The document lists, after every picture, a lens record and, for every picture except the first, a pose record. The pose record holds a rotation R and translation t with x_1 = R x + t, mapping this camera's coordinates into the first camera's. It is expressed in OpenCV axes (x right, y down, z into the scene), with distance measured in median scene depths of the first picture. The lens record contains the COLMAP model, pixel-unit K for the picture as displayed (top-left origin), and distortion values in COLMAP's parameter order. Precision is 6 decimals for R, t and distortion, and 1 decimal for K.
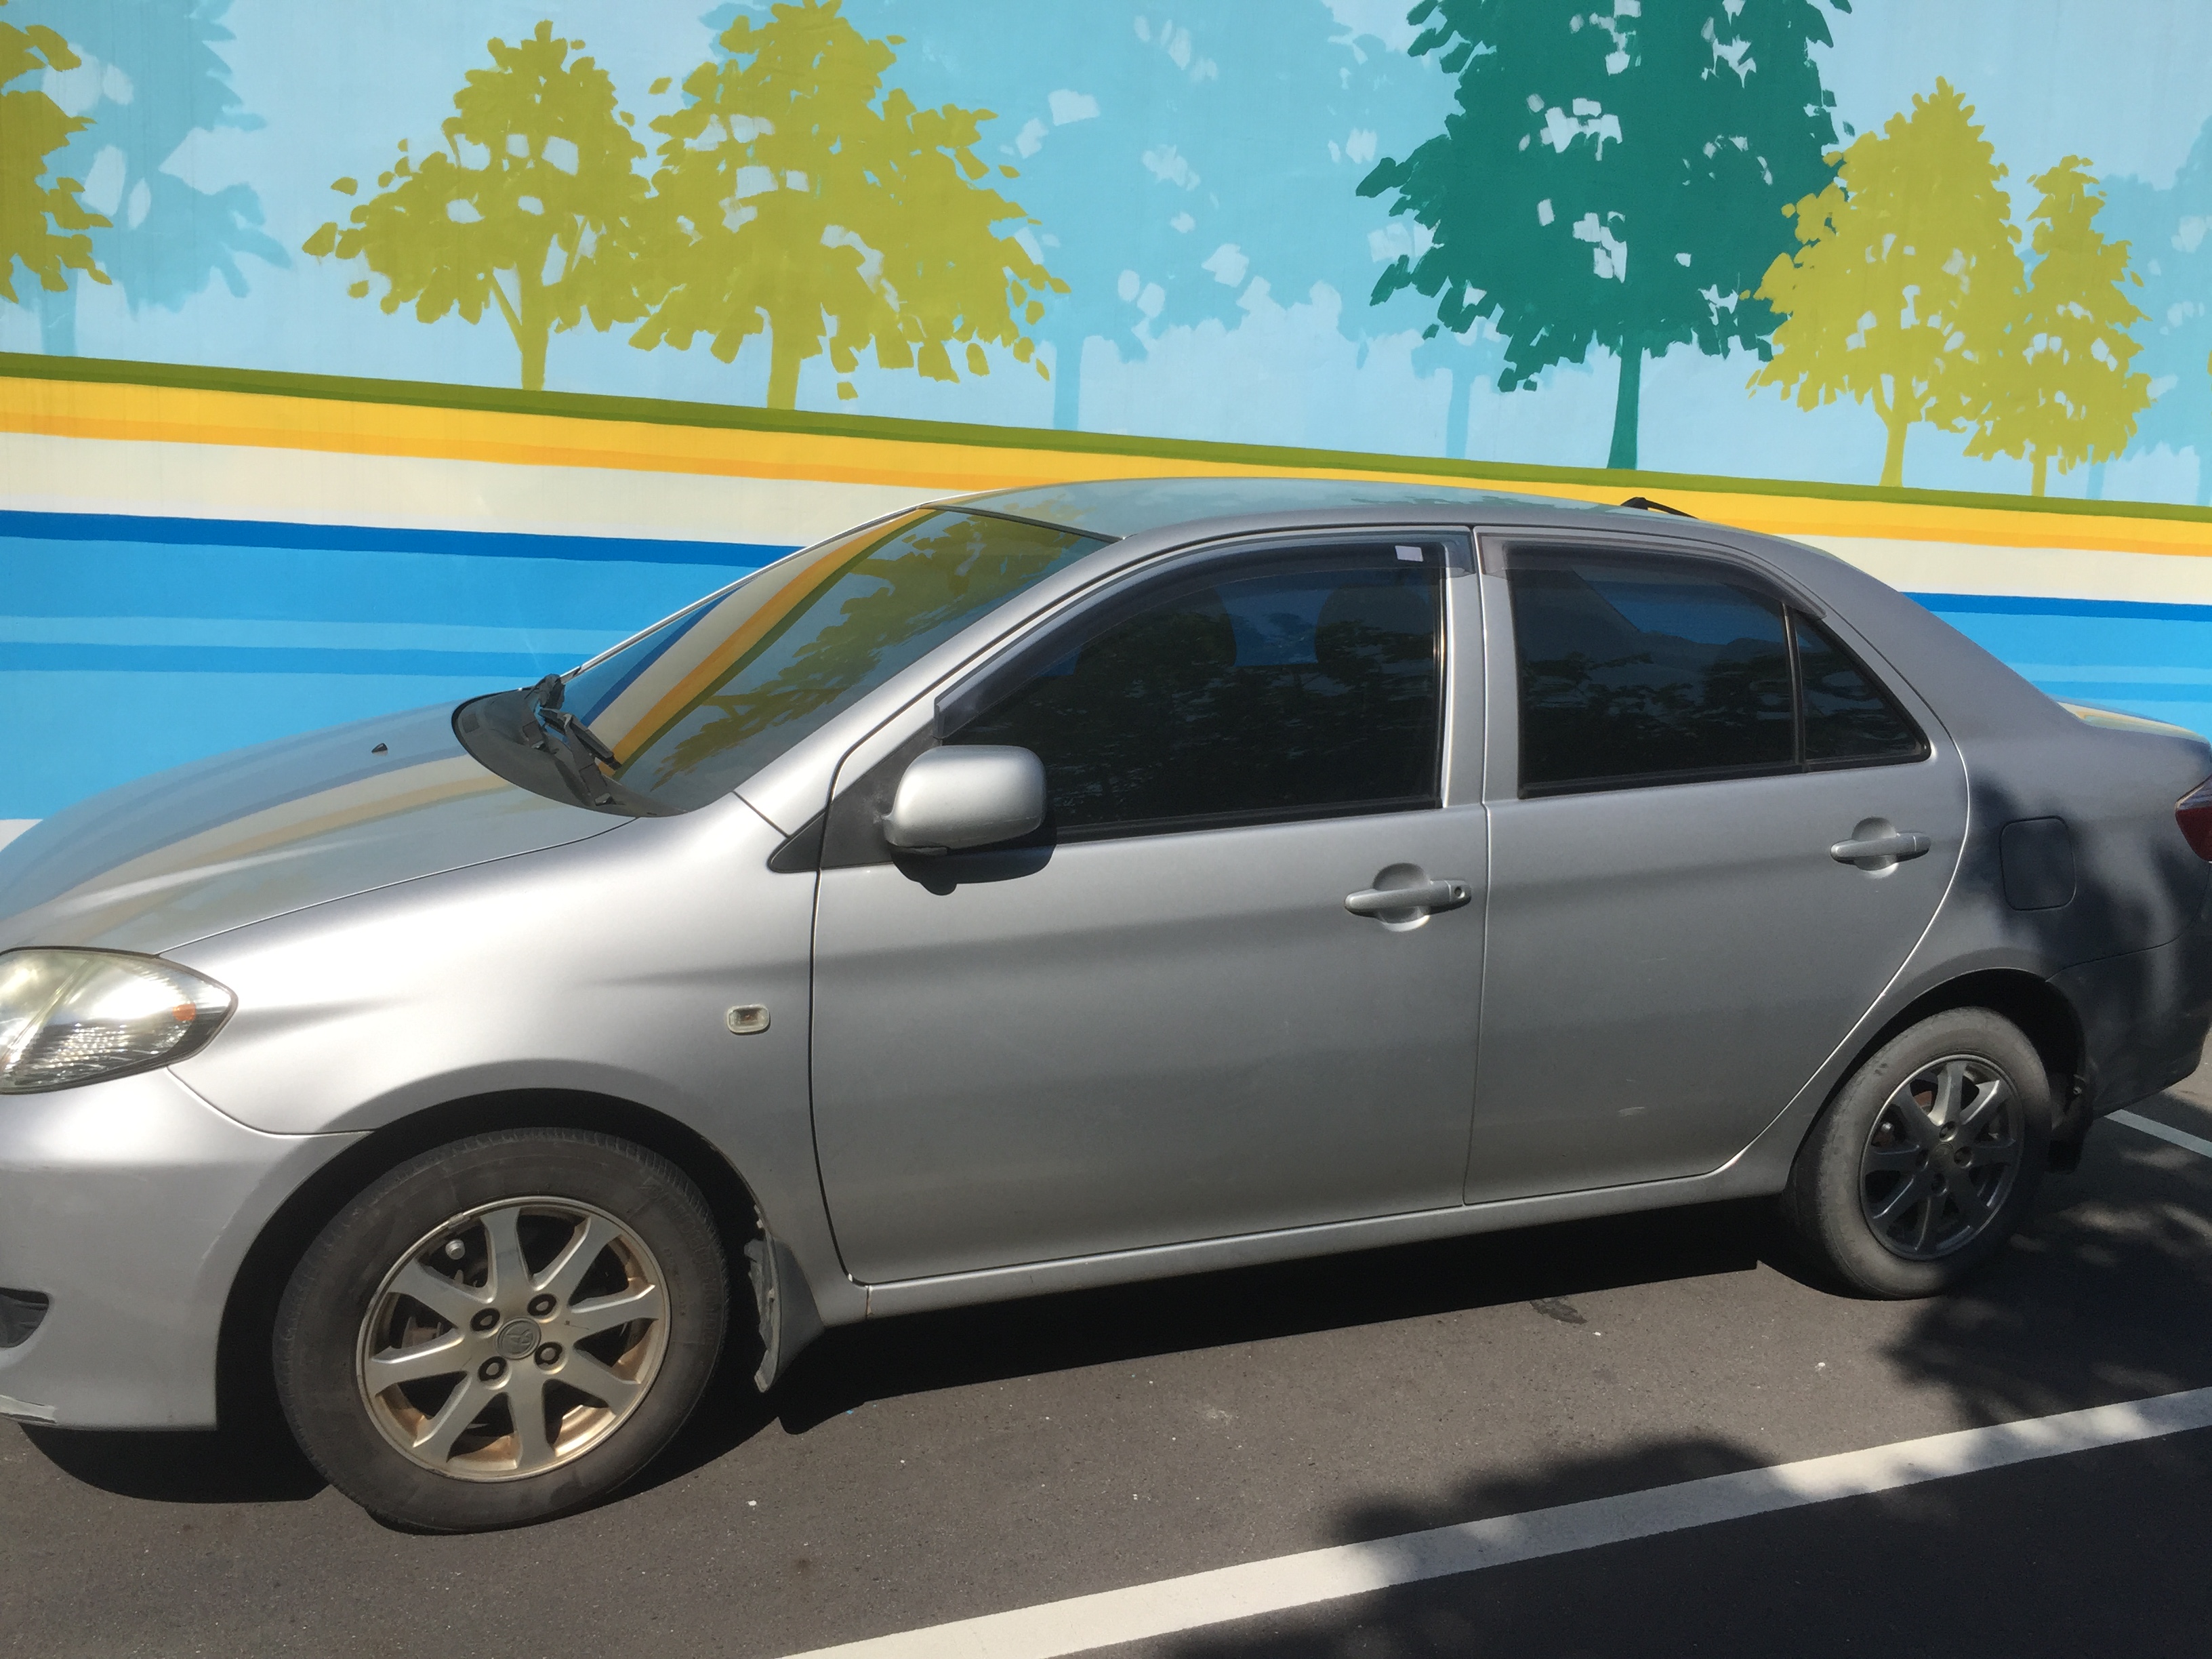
lens RADIAL K [[1820.9, 0, 1106.0], [0, 1820.9, 829.5], [0, 0, 1]] dist [0.076145, -0.113320]
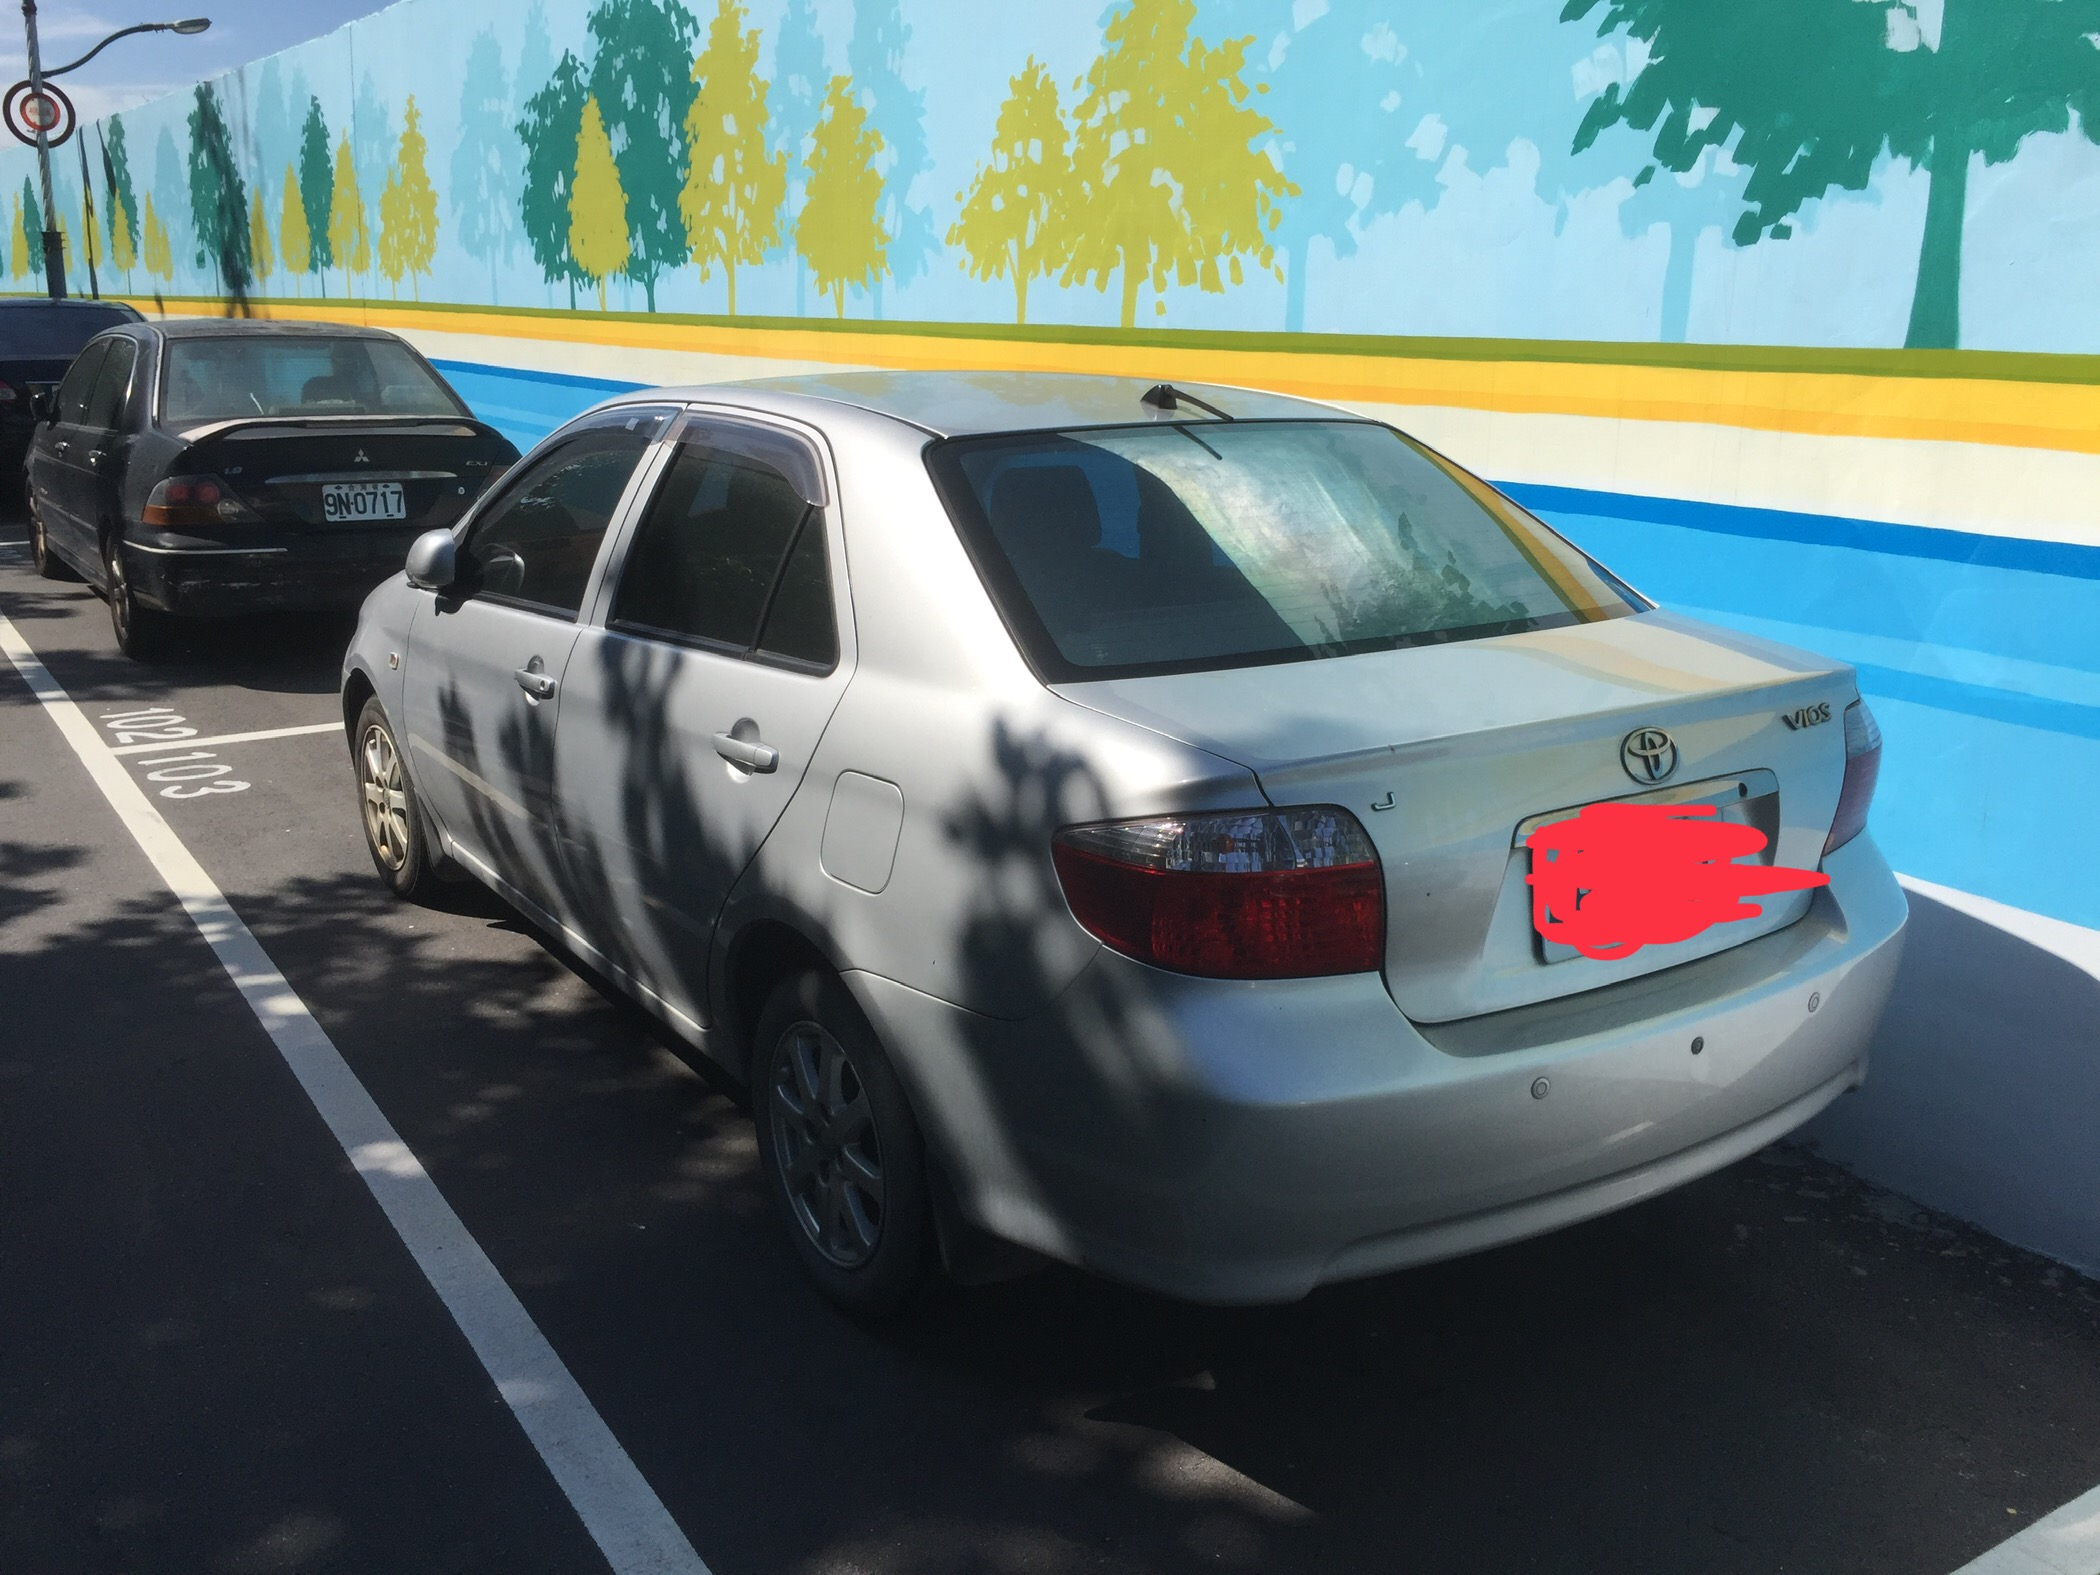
lens RADIAL K [[1728.7, 0, 1050.0], [0, 1728.7, 787.5], [0, 0, 1]] dist [0.076145, -0.113320]
pose [[0.222516, 0.202211, -0.953728, 0.941468], [-0.191419, 0.968274, 0.160635, -0.103063], [0.955952, 0.146818, 0.254164, 0.668656]]
